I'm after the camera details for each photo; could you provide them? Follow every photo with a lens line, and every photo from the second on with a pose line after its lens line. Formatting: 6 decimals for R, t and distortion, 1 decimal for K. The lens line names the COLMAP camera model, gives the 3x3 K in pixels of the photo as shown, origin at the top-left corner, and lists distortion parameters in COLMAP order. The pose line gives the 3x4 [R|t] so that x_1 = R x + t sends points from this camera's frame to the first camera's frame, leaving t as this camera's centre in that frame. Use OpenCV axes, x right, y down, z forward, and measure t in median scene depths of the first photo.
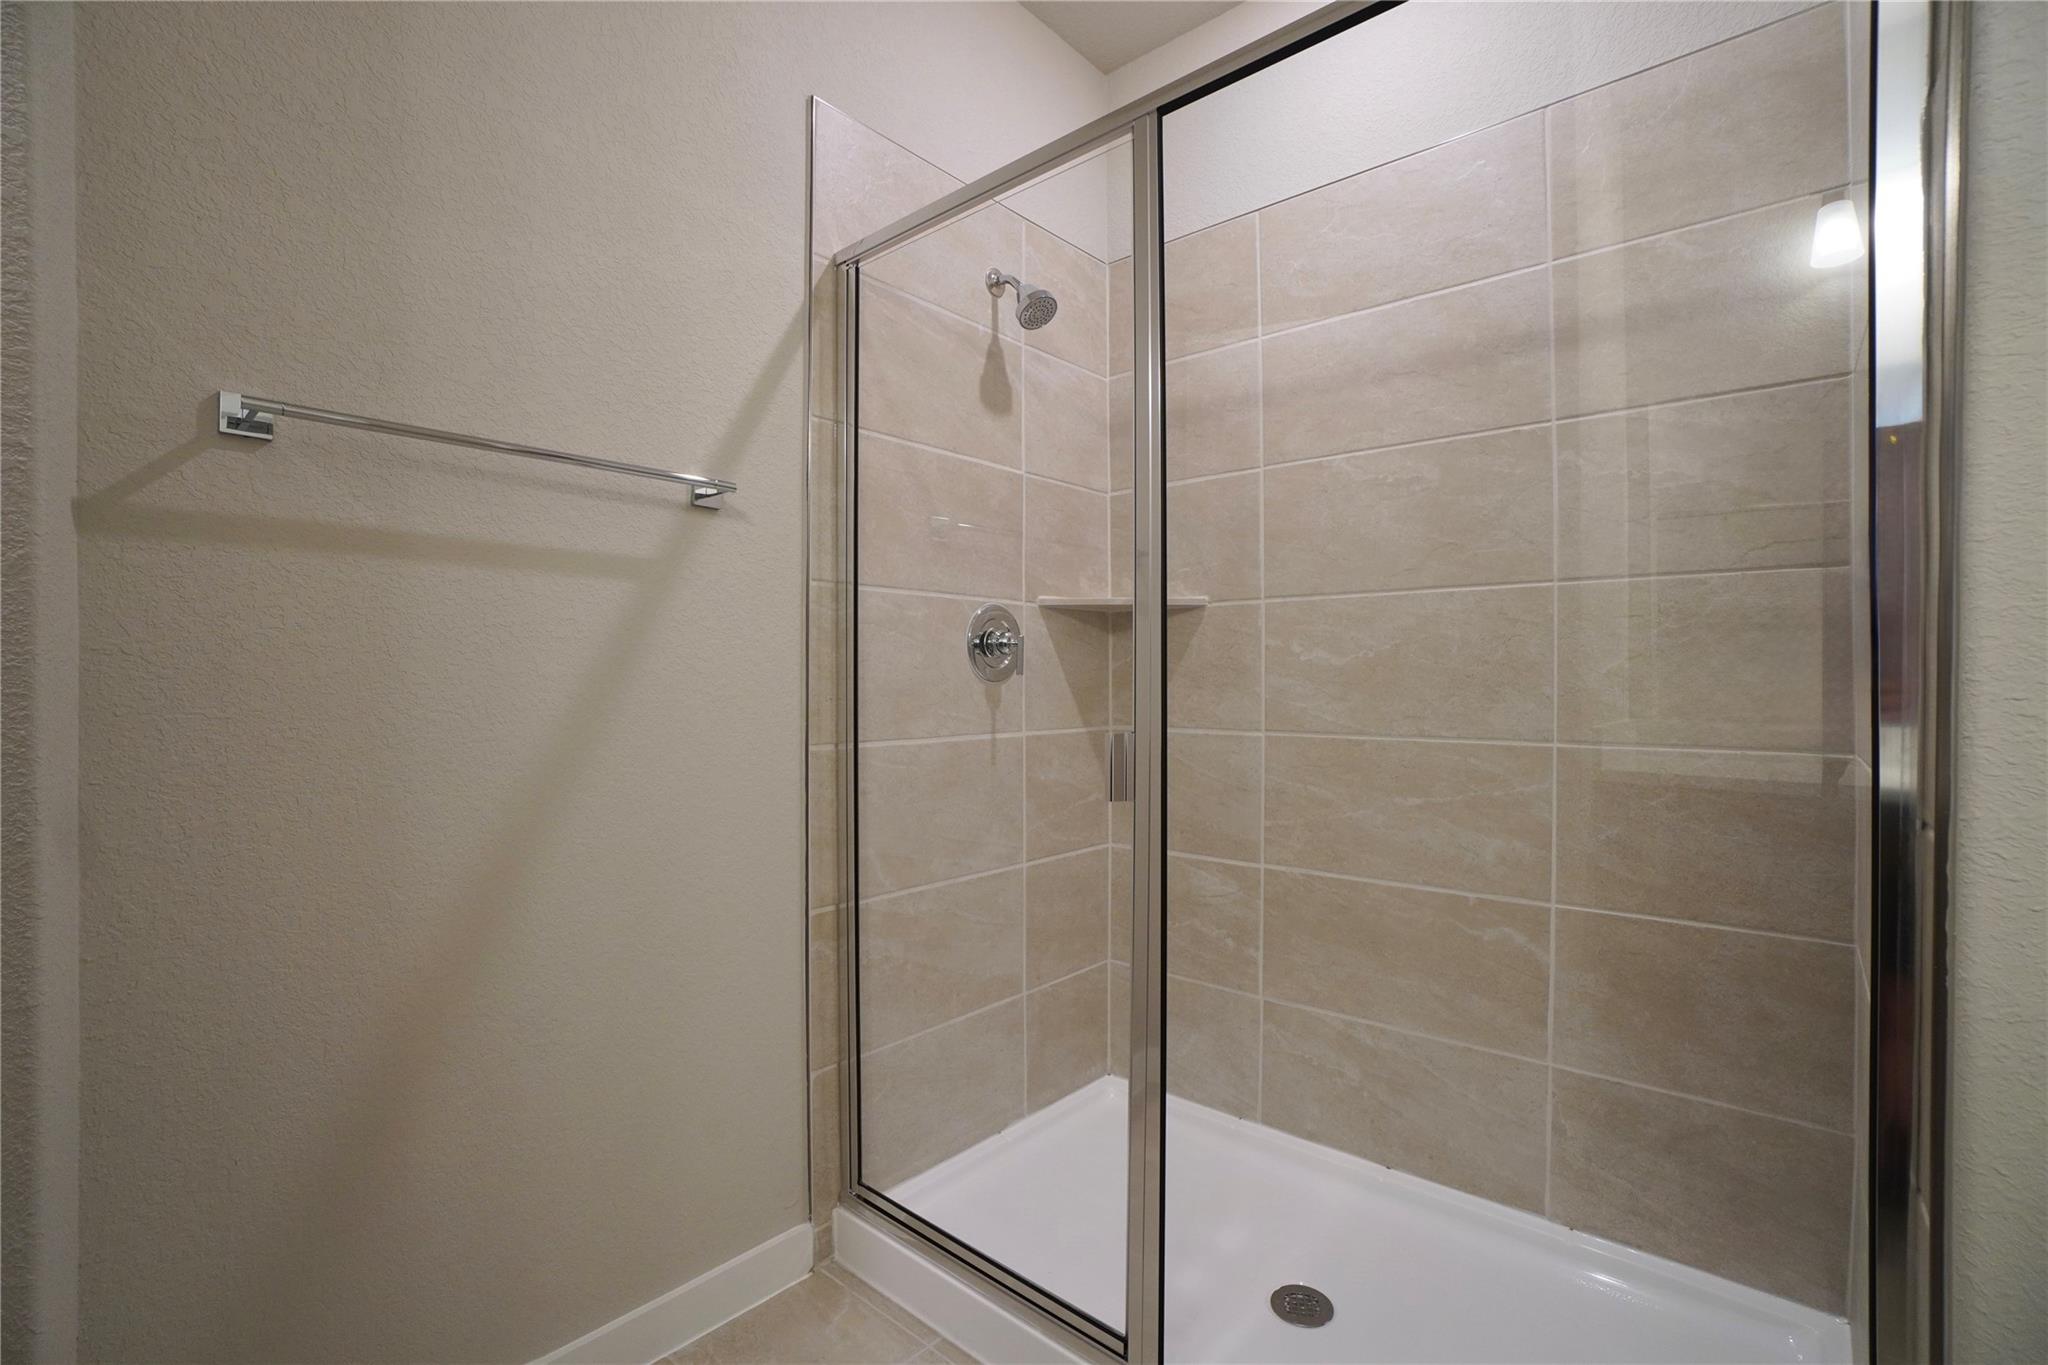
lens RADIAL K [[908.6, 0, 1036.7], [0, 908.6, 684.4], [0, 0, 1]] dist [-0.045338, 0.005181]
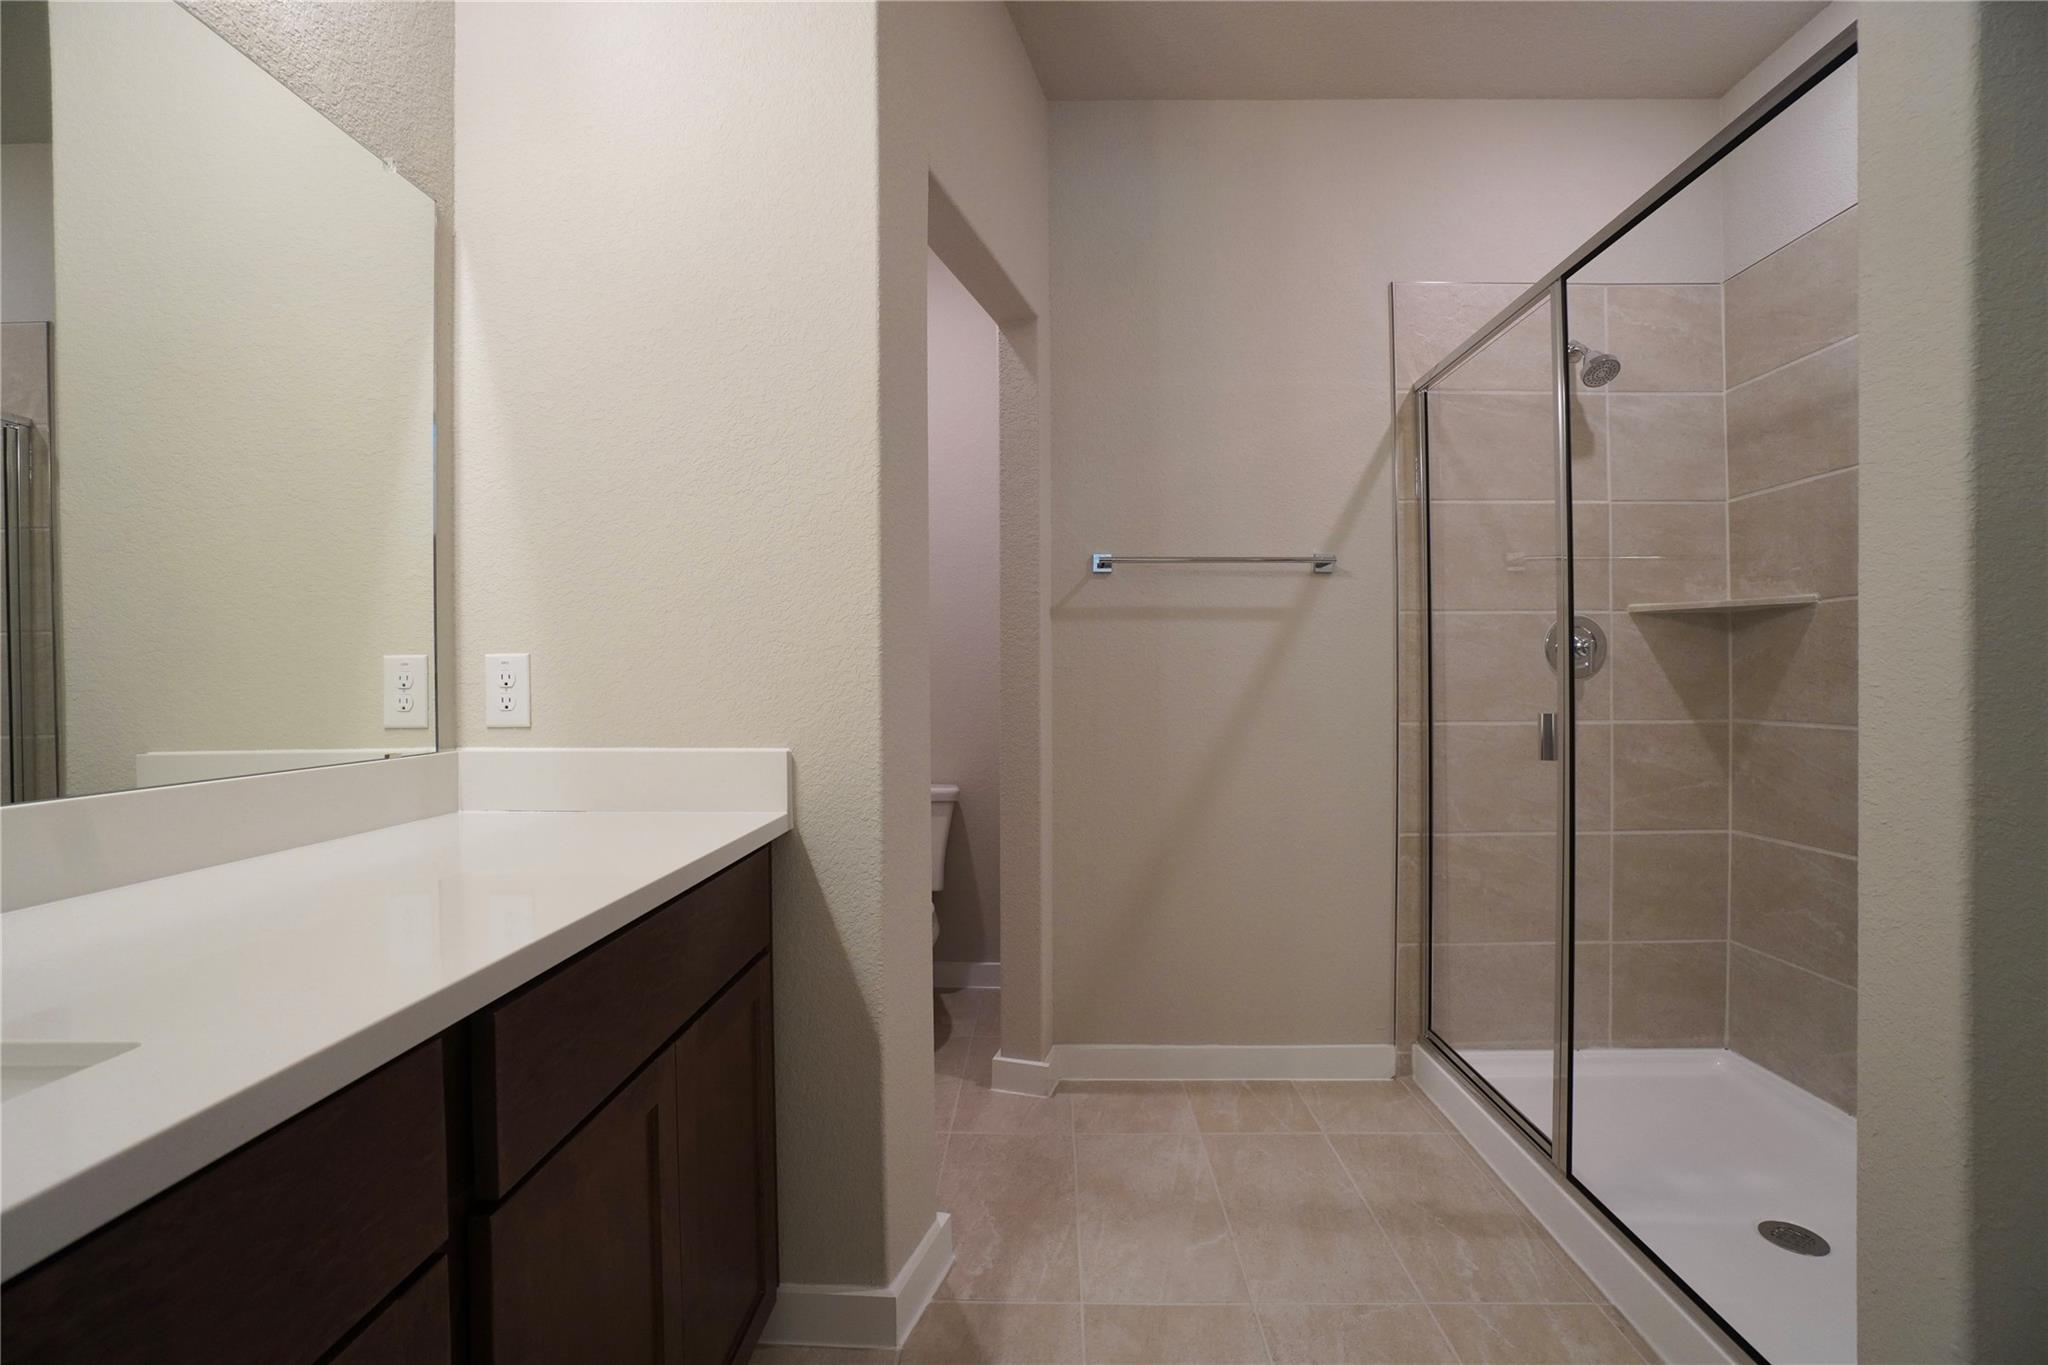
lens RADIAL K [[908.6, 0, 1021.0], [0, 908.6, 687.9], [0, 0, 1]] dist [-0.045338, 0.005181]
pose [[0.632089, 0.002644, -0.774892, 0.430287], [0.002103, 0.999985, 0.005127, 0.002197], [0.774893, -0.004870, 0.632073, -0.354788]]
